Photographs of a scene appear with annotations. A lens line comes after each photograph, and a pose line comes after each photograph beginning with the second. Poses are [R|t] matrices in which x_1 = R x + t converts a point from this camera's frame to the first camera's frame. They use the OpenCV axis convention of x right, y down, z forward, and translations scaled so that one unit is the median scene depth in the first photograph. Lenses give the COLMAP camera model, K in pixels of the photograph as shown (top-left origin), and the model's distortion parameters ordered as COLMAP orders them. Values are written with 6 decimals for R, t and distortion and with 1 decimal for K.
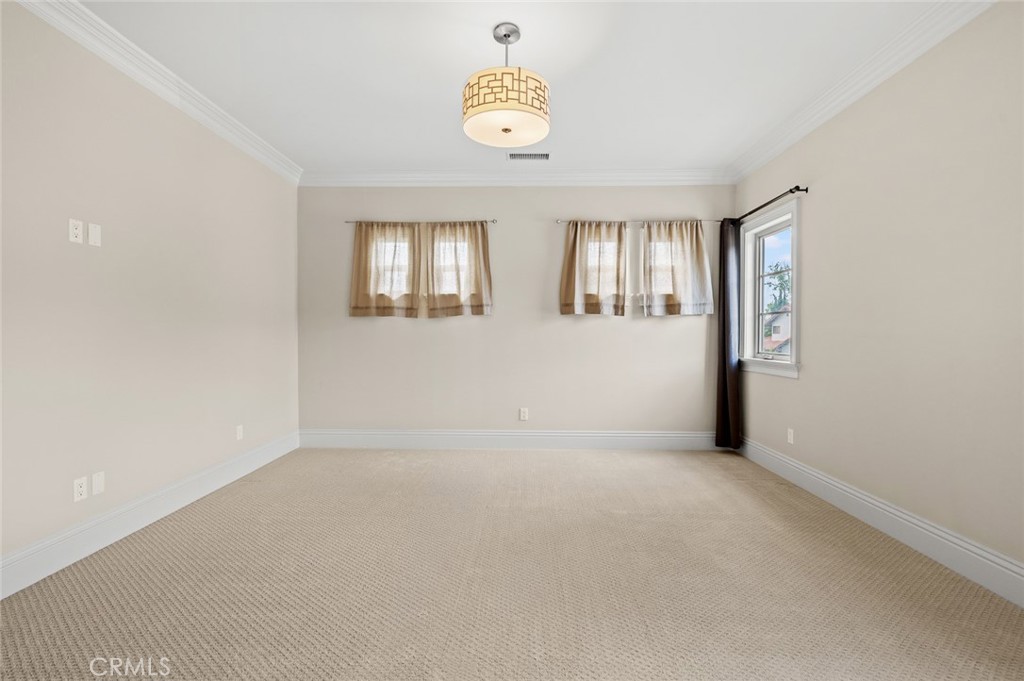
lens RADIAL K [[462.8, 0, 517.1], [0, 462.8, 342.9], [0, 0, 1]] dist [-0.000918, 0.000694]
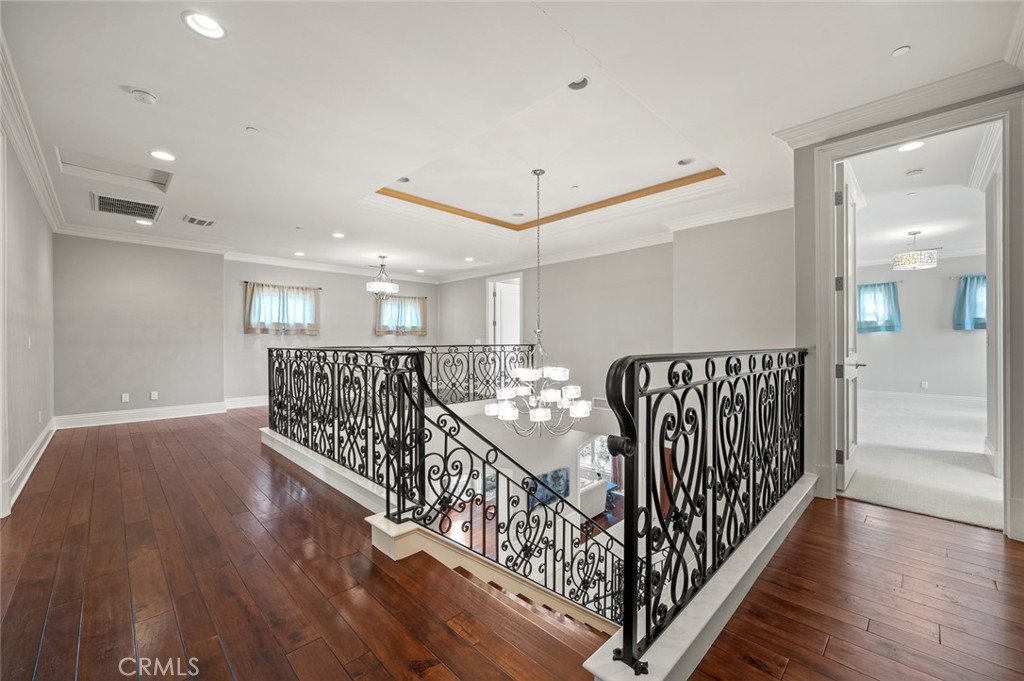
lens RADIAL K [[409.0, 0, 531.3], [0, 409.0, 342.8], [0, 0, 1]] dist [0.011258, -0.000070]
pose [[0.732165, -0.000304, -0.681128, -0.009651], [-0.008849, 0.999911, -0.009958, 0.017027], [0.681070, 0.013319, 0.732097, -1.254140]]
